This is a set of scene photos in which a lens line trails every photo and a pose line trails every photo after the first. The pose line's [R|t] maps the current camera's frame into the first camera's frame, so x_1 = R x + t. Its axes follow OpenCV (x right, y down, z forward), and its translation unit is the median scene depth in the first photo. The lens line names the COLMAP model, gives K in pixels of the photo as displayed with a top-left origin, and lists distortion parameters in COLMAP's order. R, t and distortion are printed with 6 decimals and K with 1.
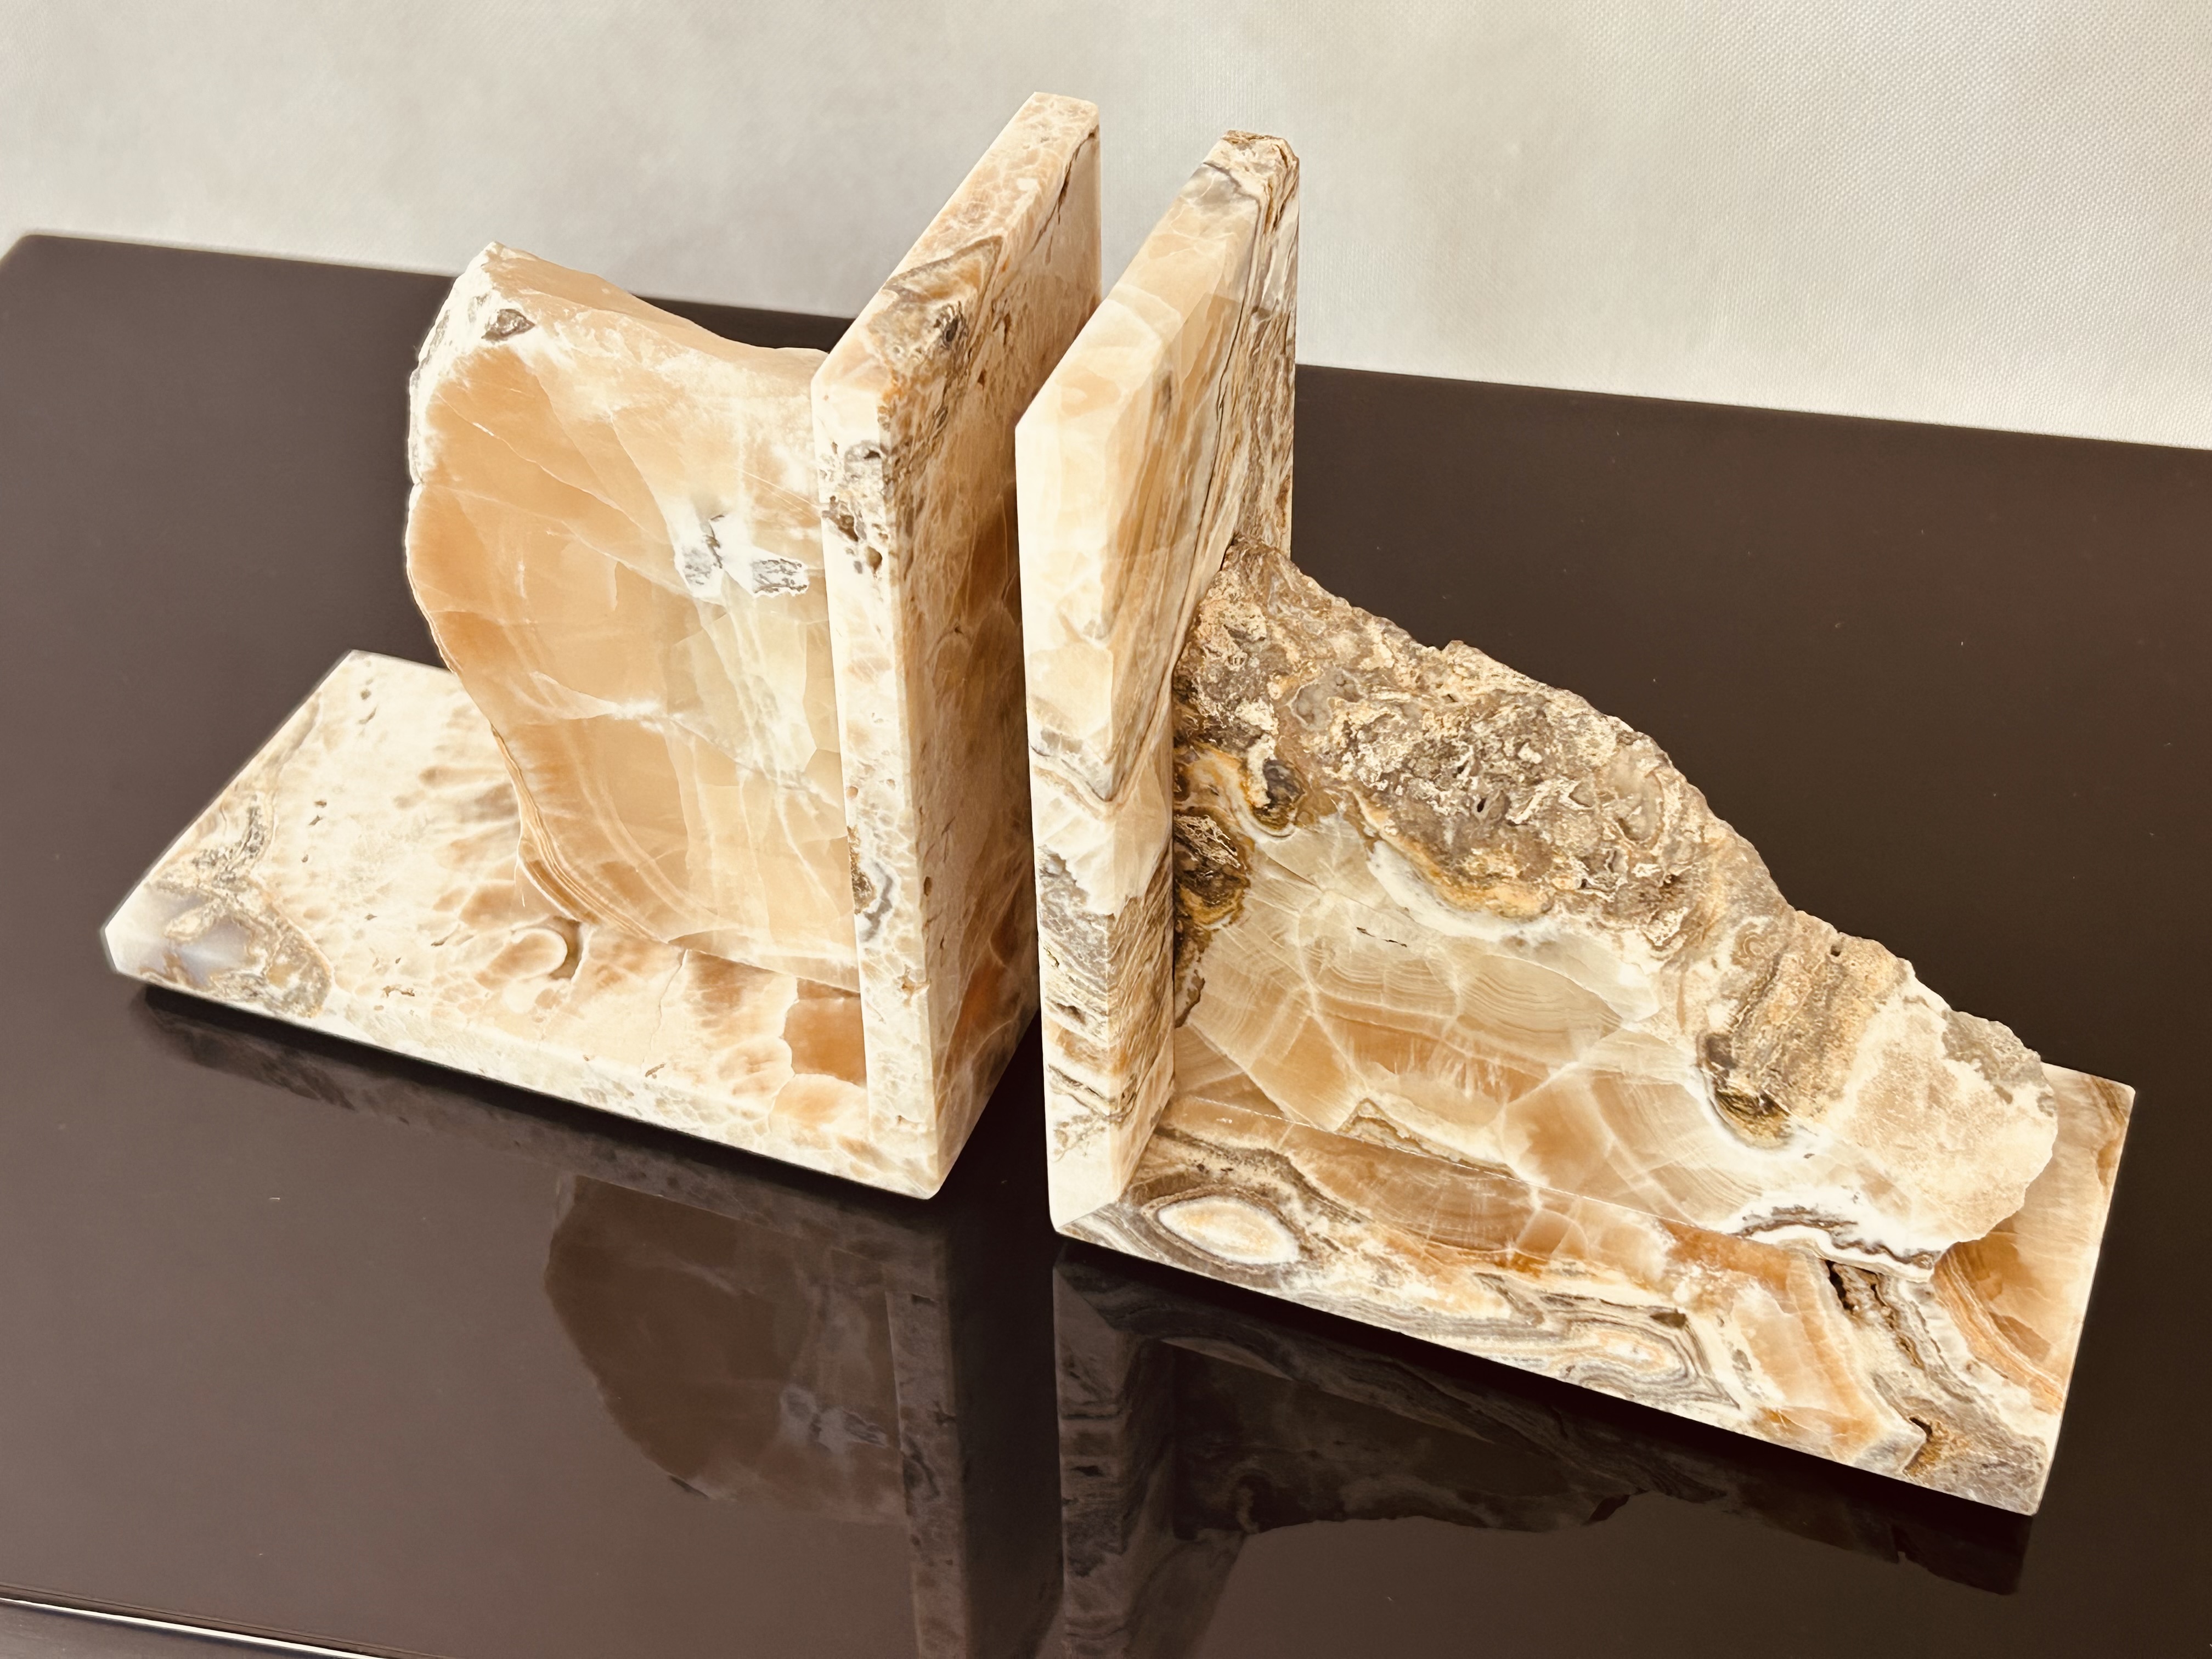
lens RADIAL K [[3267.4, 0, 1113.2], [0, 3267.4, 849.1], [0, 0, 1]] dist [0.253832, -1.016873]
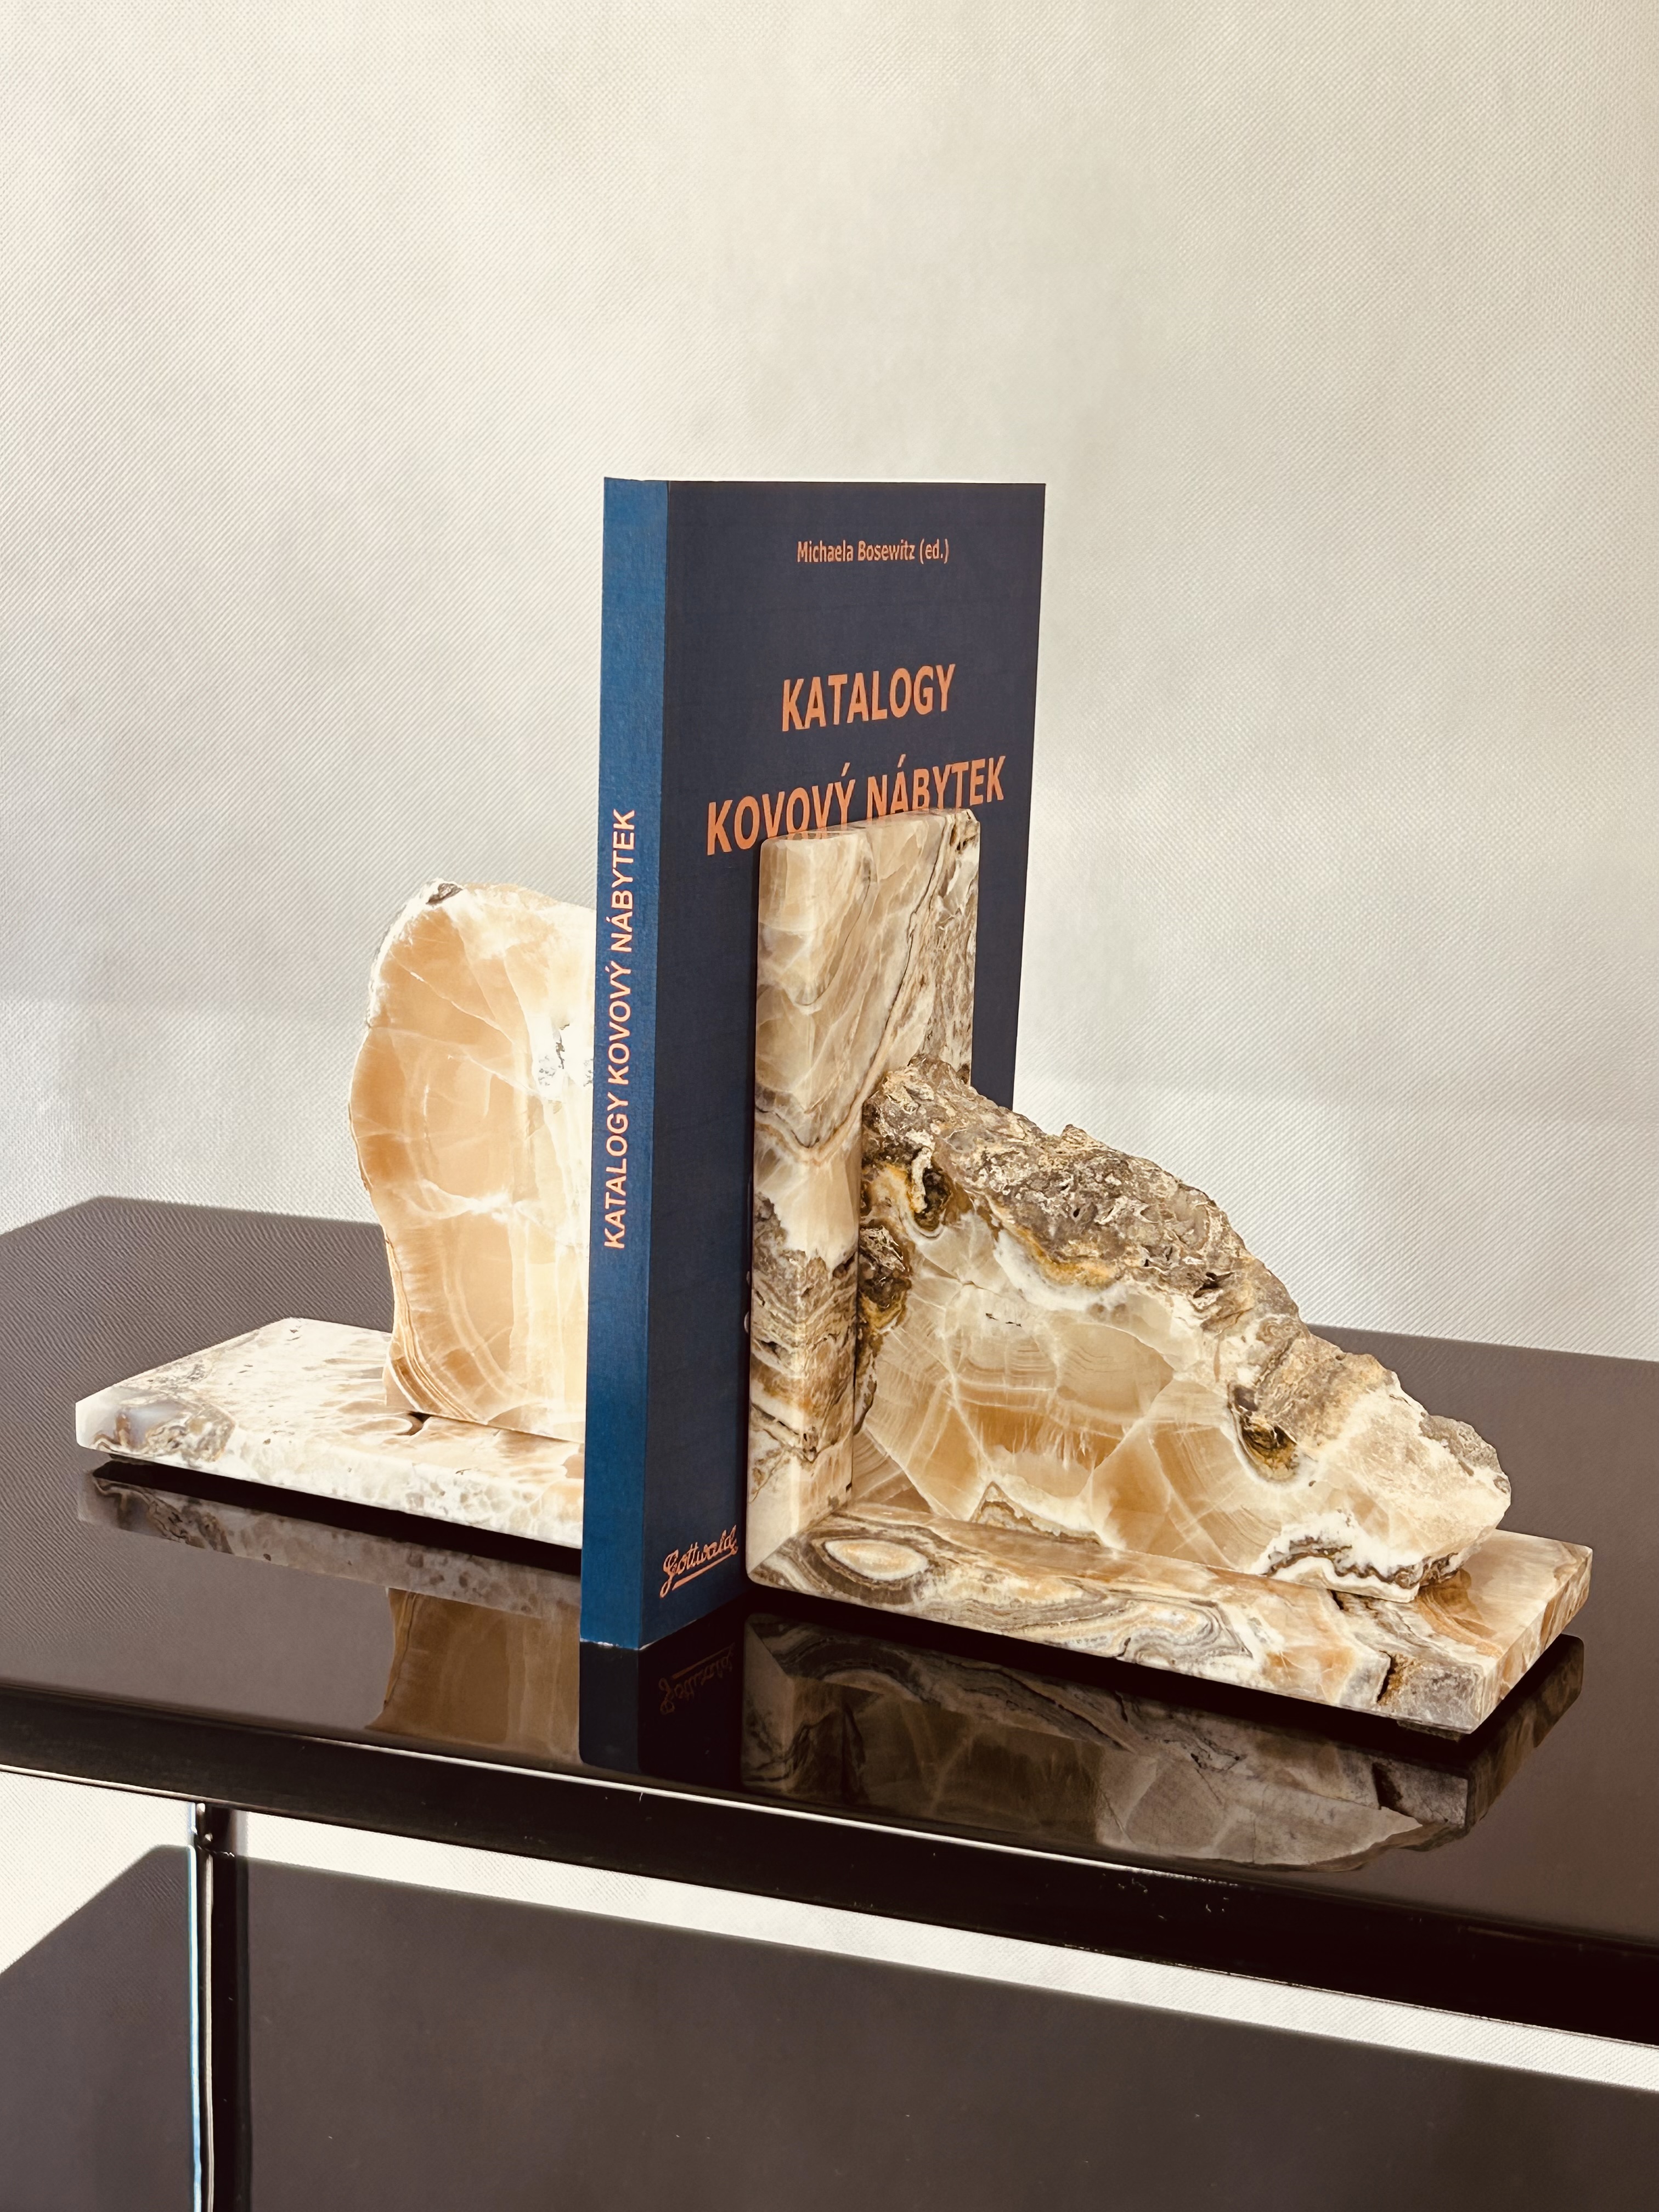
lens RADIAL K [[3174.9, 0, 815.8], [0, 3174.9, 1151.3], [0, 0, 1]] dist [0.256156, -1.045556]
pose [[0.993855, 0.063012, -0.091008, 0.120825], [-0.099079, 0.872999, -0.477552, 0.606952], [0.049358, 0.483635, 0.873877, -0.194786]]
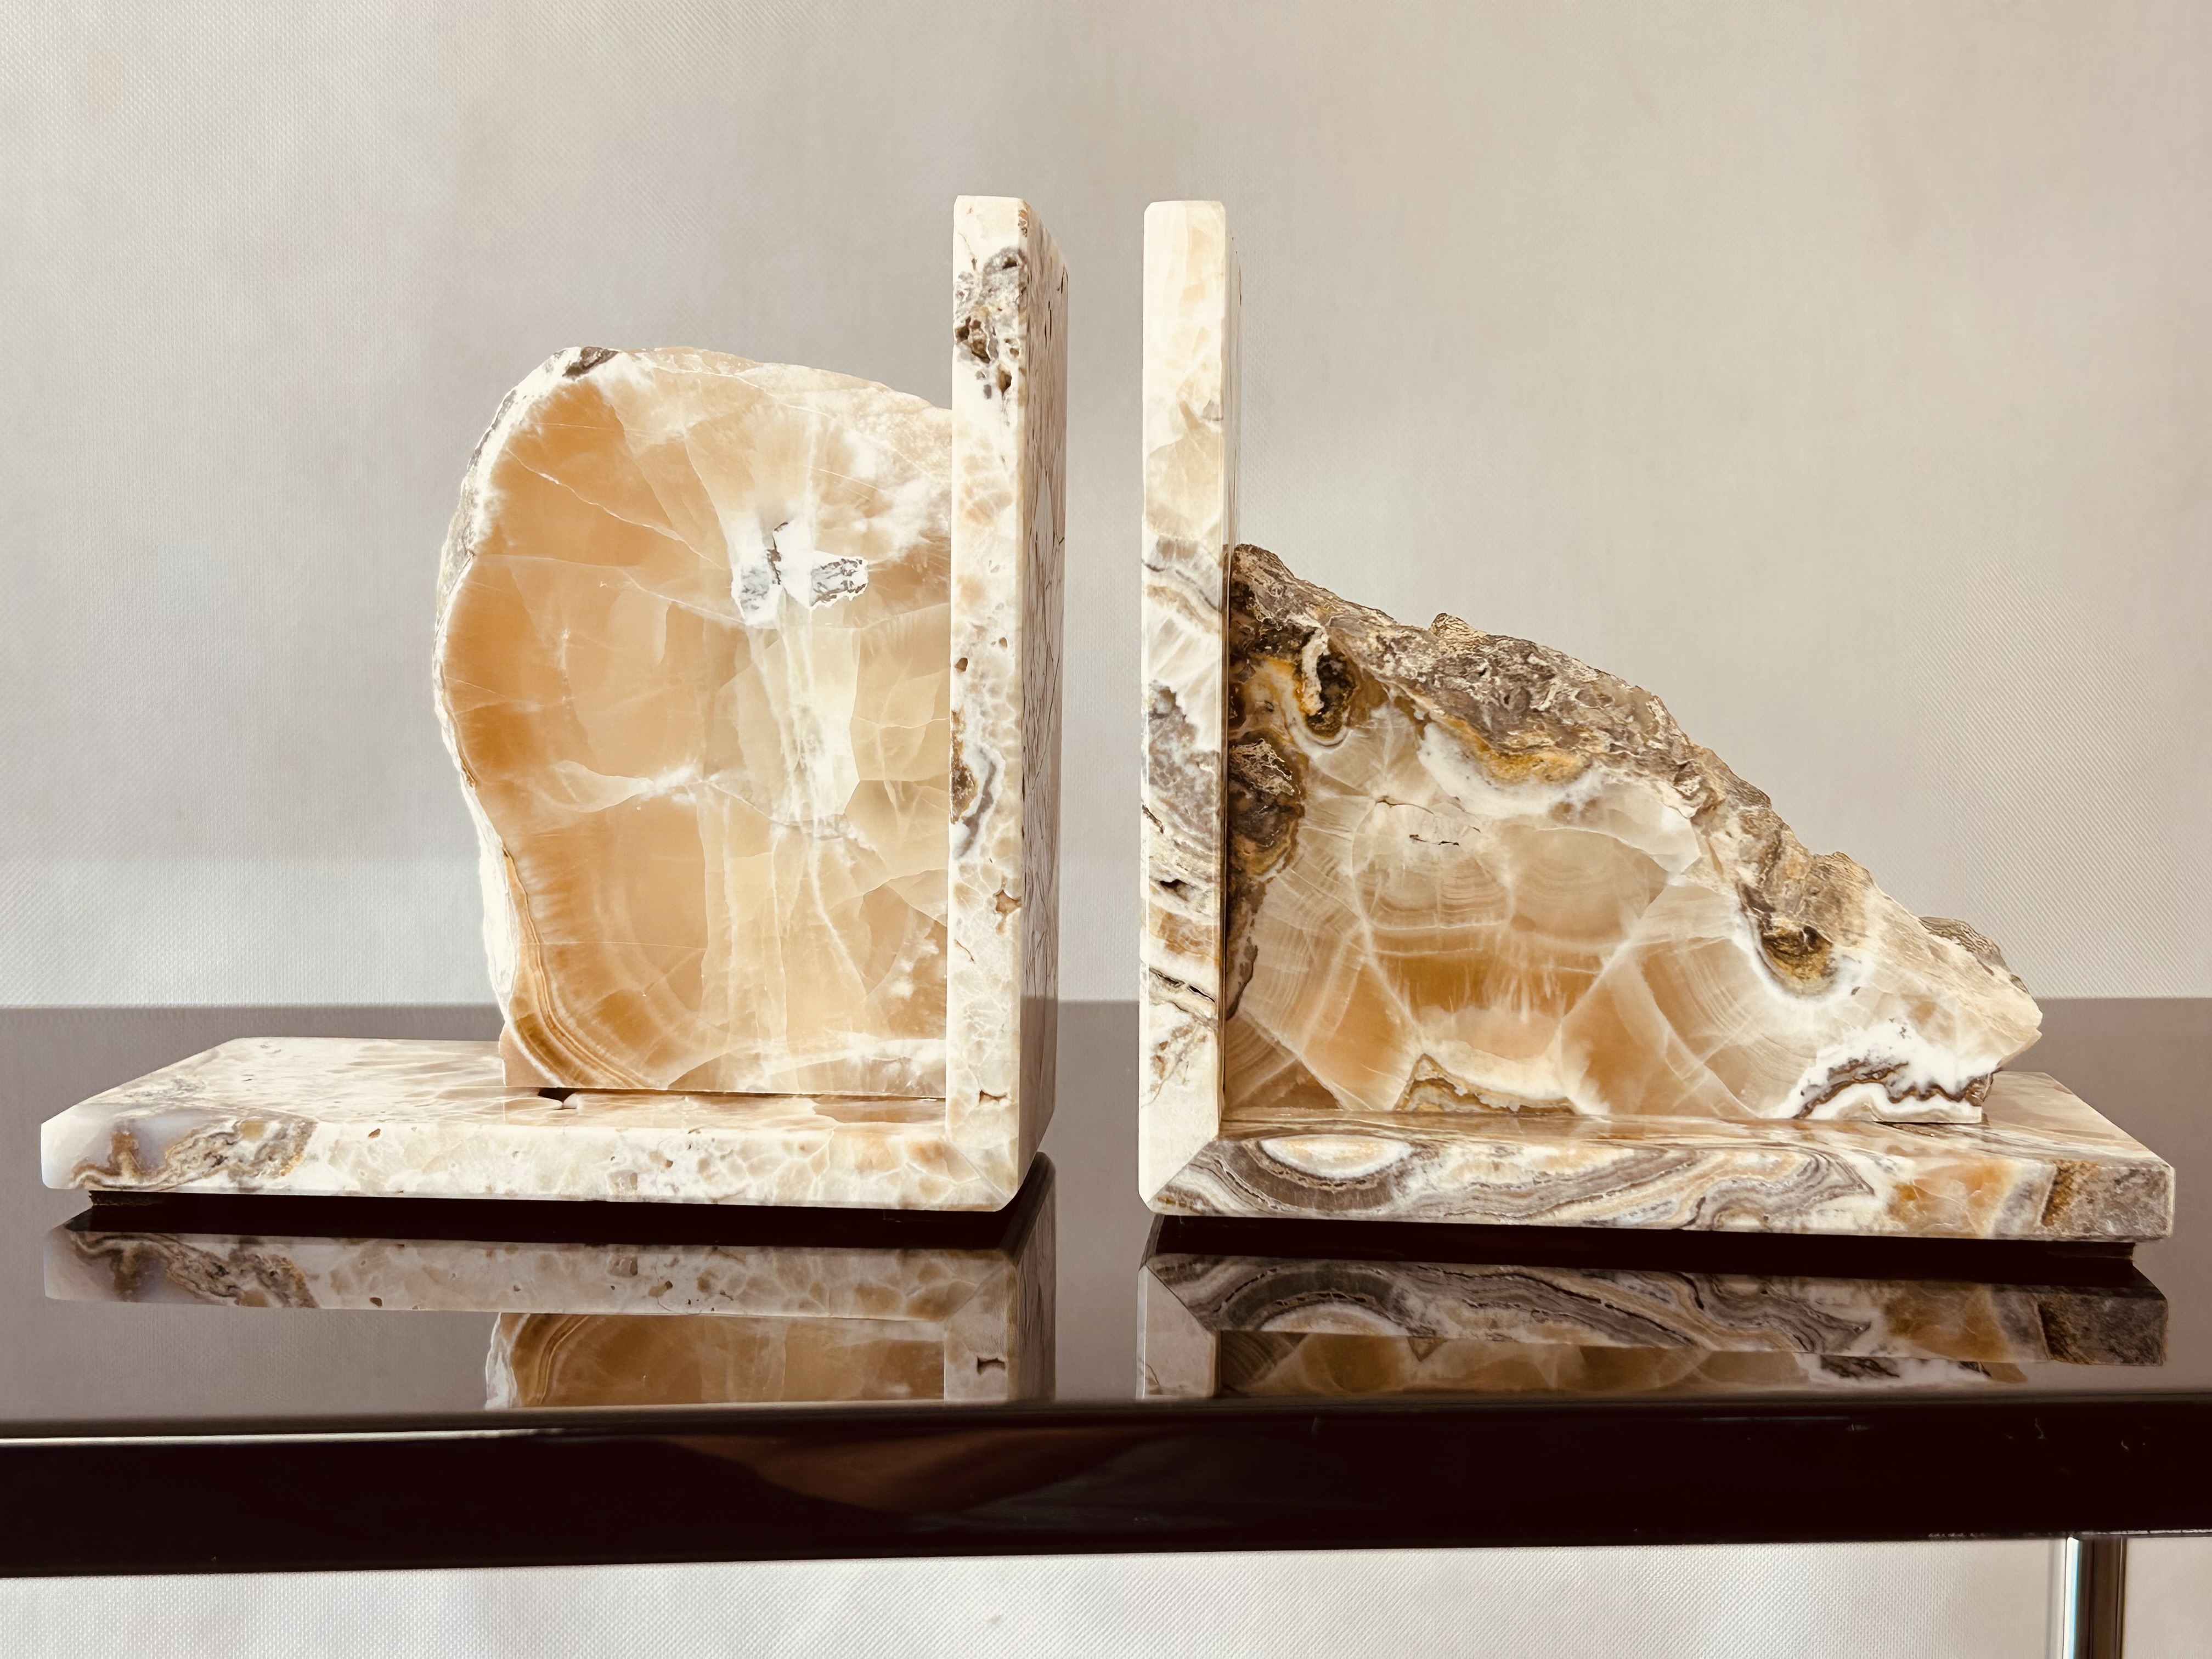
lens RADIAL K [[2875.1, 0, 1125.4], [0, 2875.1, 861.6], [0, 0, 1]] dist [0.240050, -0.910335]
pose [[0.957670, -0.003180, 0.287851, -0.287630], [0.171741, 0.808805, -0.562441, 0.548098], [-0.231027, 0.588069, 0.775114, 0.296073]]
